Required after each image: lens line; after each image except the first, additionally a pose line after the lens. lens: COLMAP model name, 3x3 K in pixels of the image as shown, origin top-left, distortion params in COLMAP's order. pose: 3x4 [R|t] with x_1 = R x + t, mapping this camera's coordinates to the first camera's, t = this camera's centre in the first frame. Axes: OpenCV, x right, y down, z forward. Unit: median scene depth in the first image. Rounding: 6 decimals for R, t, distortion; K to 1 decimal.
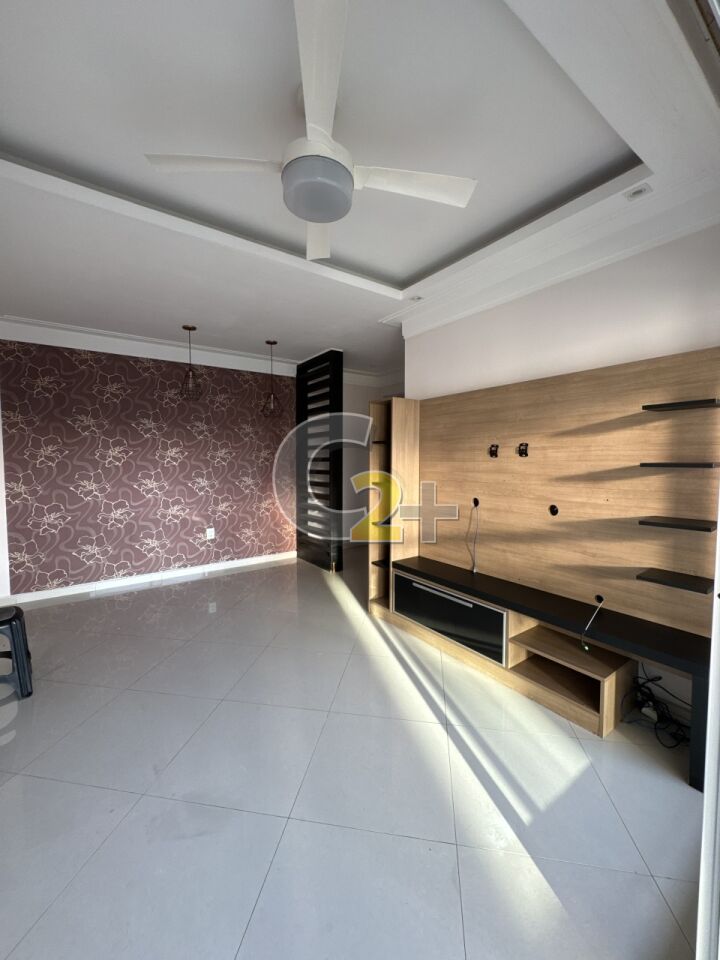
lens RADIAL K [[383.5, 0, 360.0], [0, 383.5, 480.0], [0, 0, 1]] dist [-0.000650, -0.000060]
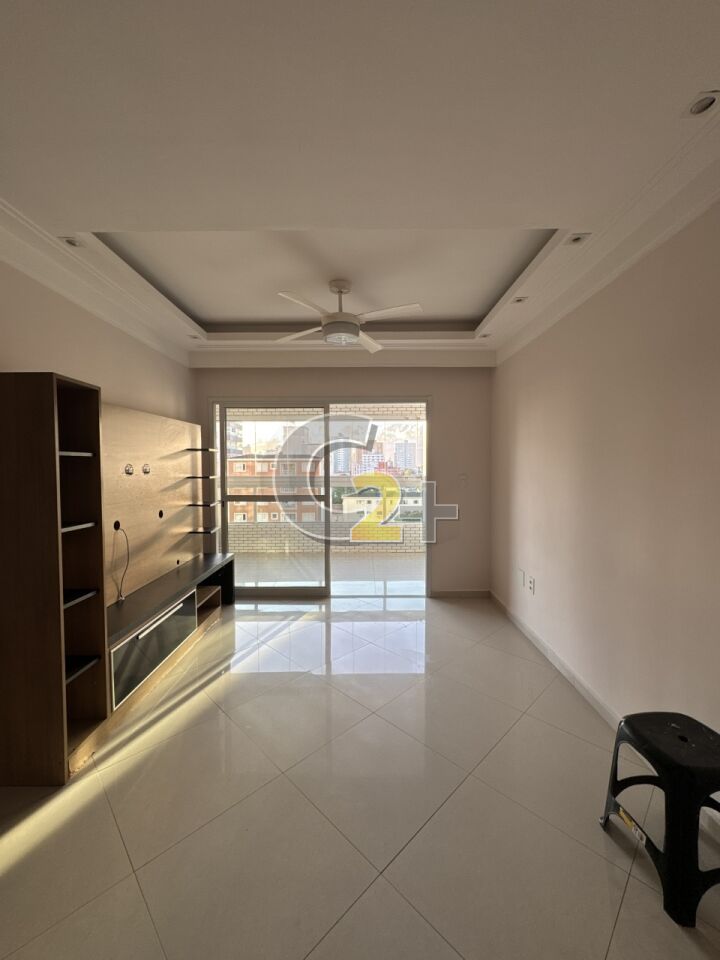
lens RADIAL K [[383.5, 0, 360.0], [0, 383.5, 480.0], [0, 0, 1]] dist [-0.000650, -0.000060]
pose [[-0.811956, -0.019872, 0.583380, -0.743537], [0.031453, 0.996479, 0.077721, -0.108659], [-0.582871, 0.081455, -0.808472, 1.456446]]
